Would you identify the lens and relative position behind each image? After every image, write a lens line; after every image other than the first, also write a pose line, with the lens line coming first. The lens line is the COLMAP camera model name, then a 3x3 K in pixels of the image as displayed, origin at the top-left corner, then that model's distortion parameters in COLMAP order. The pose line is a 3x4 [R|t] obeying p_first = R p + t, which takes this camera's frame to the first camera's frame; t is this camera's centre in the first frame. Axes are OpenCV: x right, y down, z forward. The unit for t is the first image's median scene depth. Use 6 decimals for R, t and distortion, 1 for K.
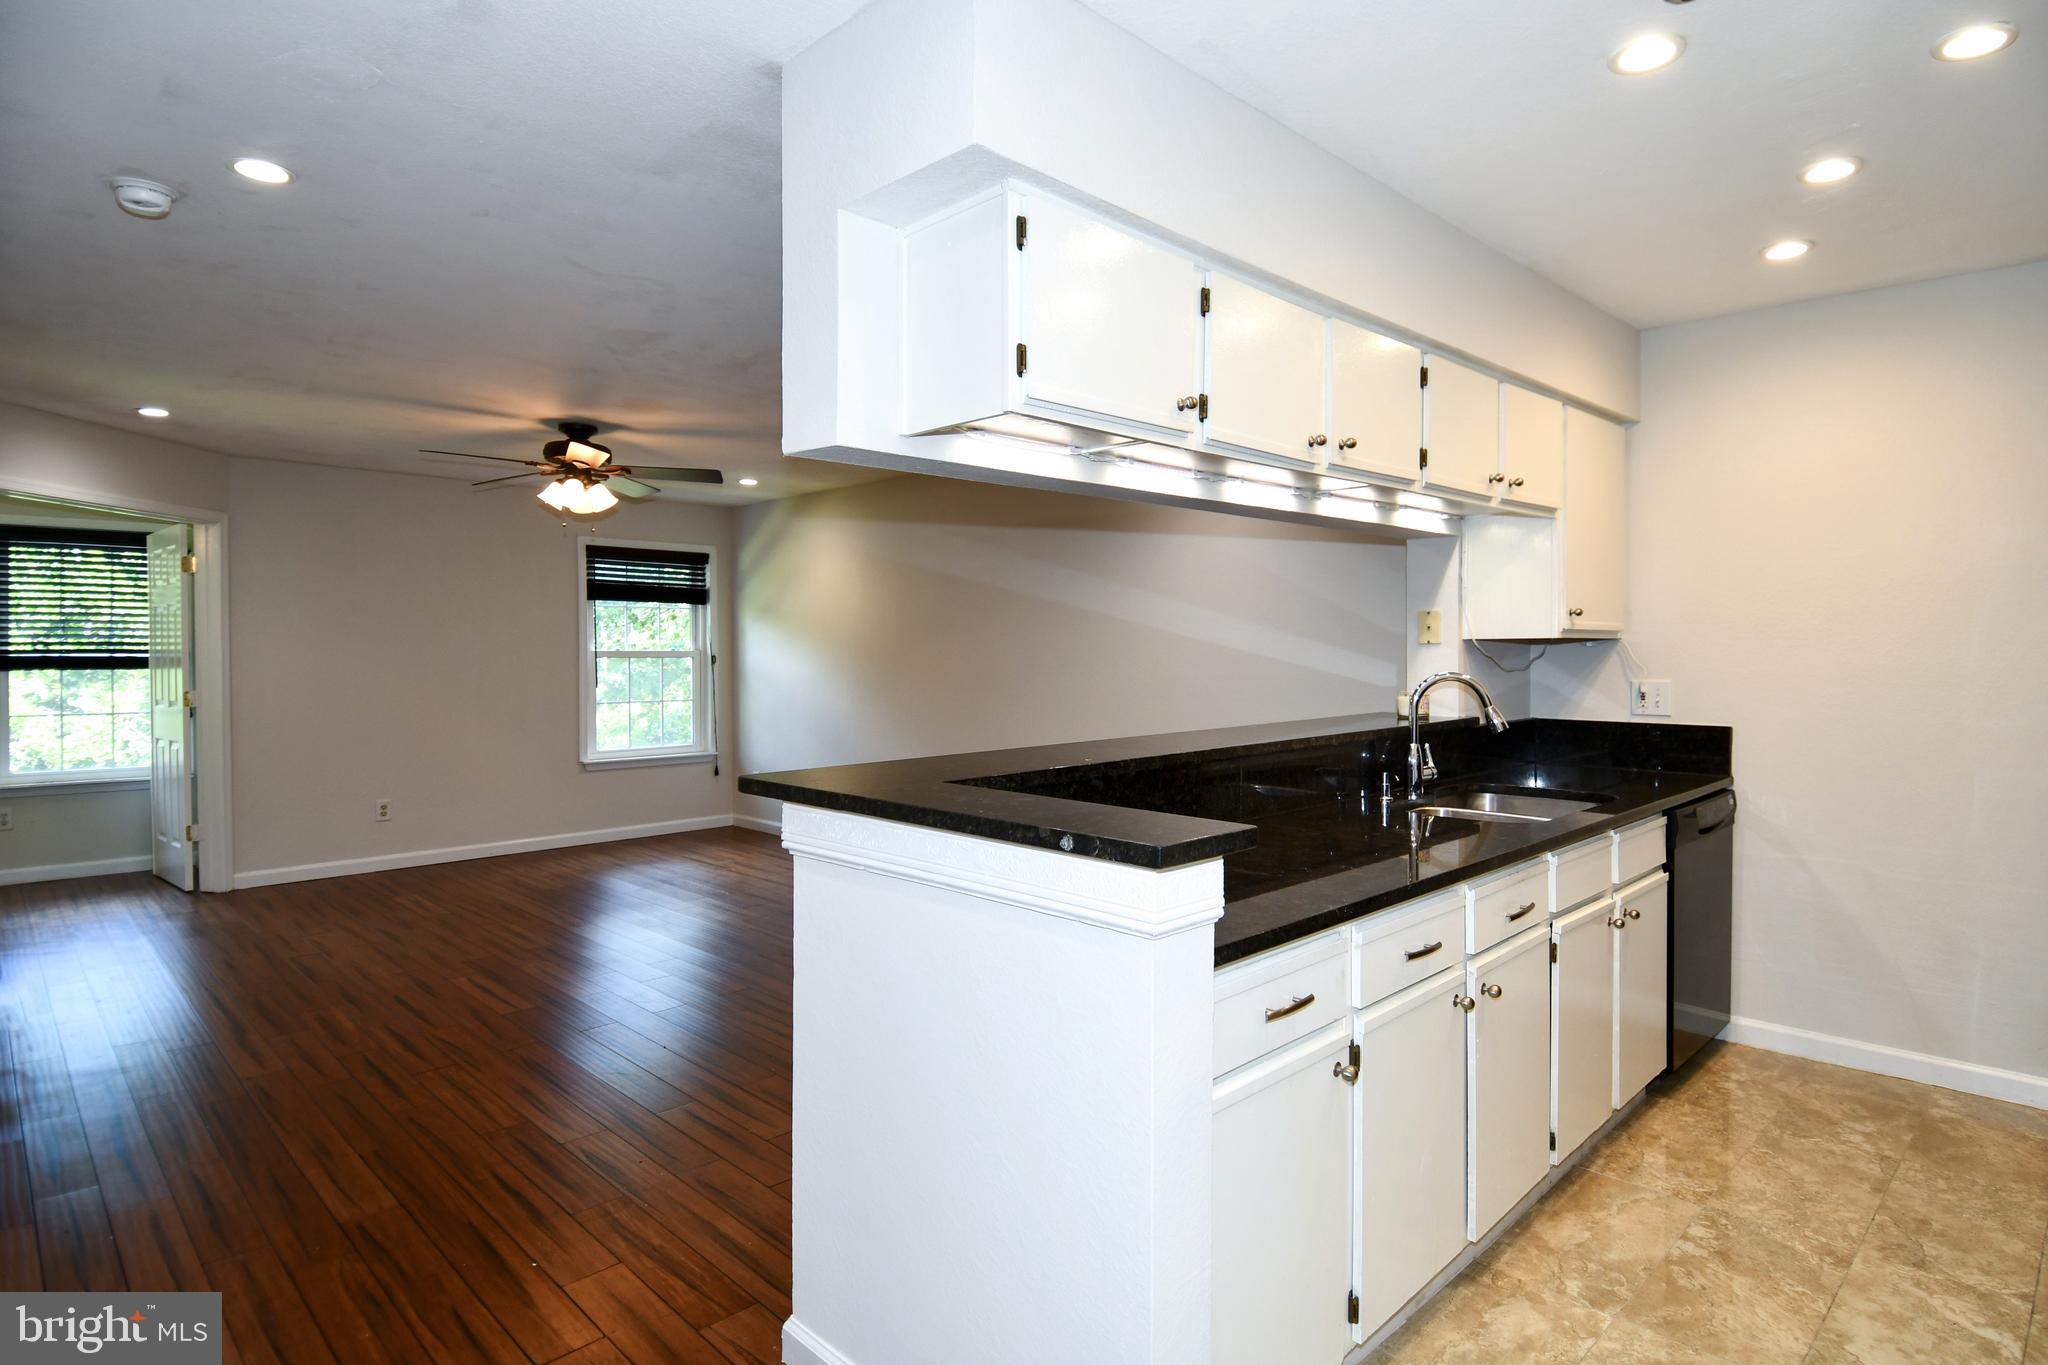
lens RADIAL K [[1084.9, 0, 1068.3], [0, 1084.9, 671.2], [0, 0, 1]] dist [0.025096, -0.034367]
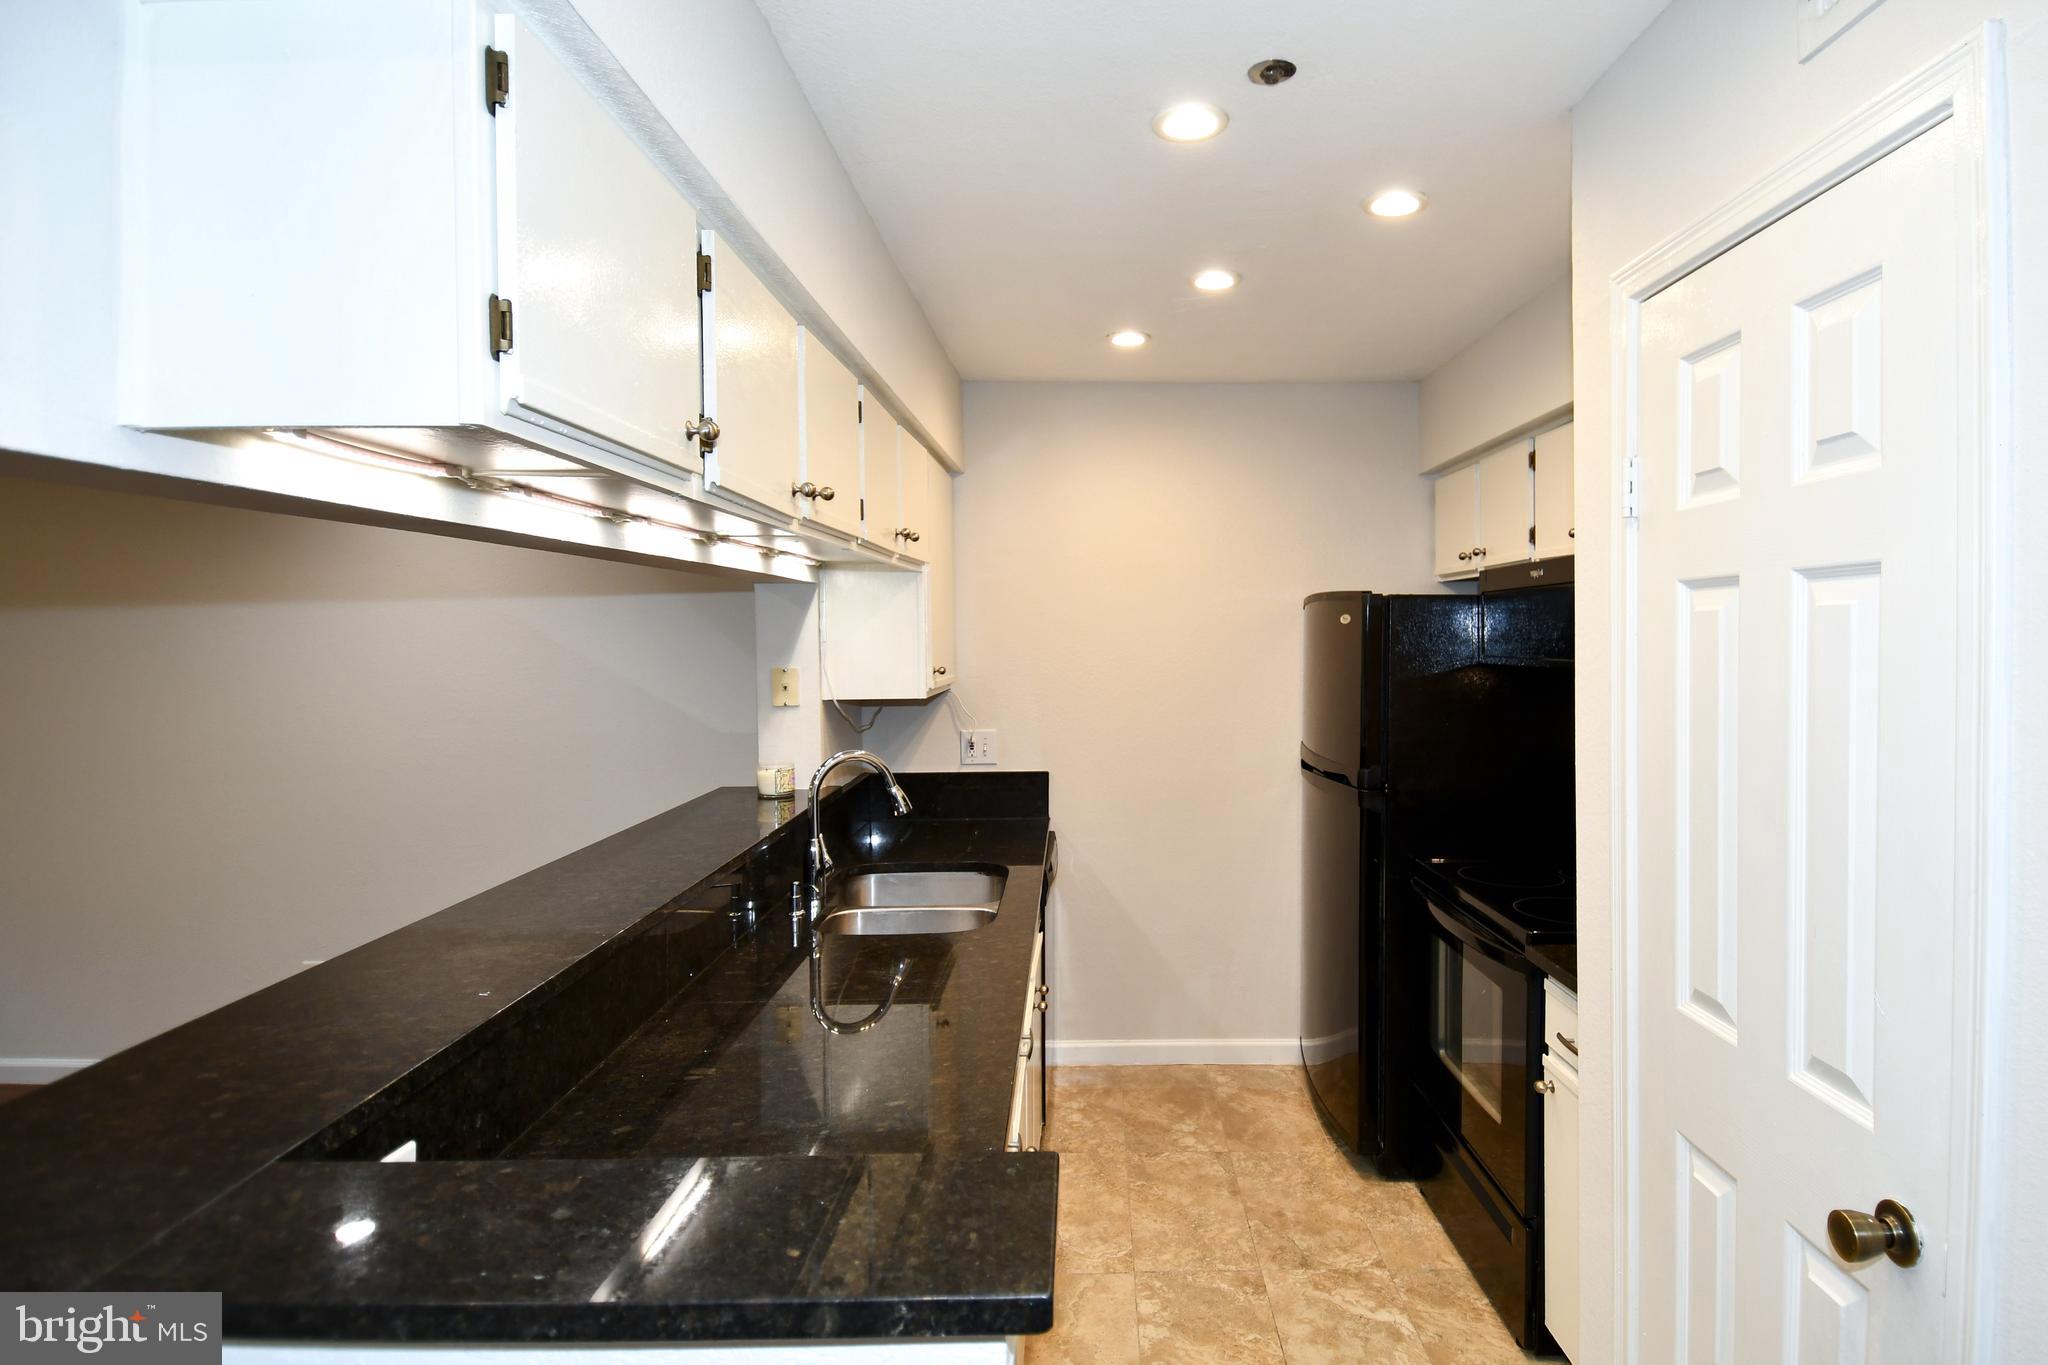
lens RADIAL K [[1062.8, 0, 1150.3], [0, 1062.8, 644.7], [0, 0, 1]] dist [-0.001025, -0.026821]
pose [[0.676129, 0.003304, 0.736776, -0.136025], [0.006826, 0.999919, -0.010748, -0.086030], [-0.736752, 0.012296, 0.676051, 0.285150]]
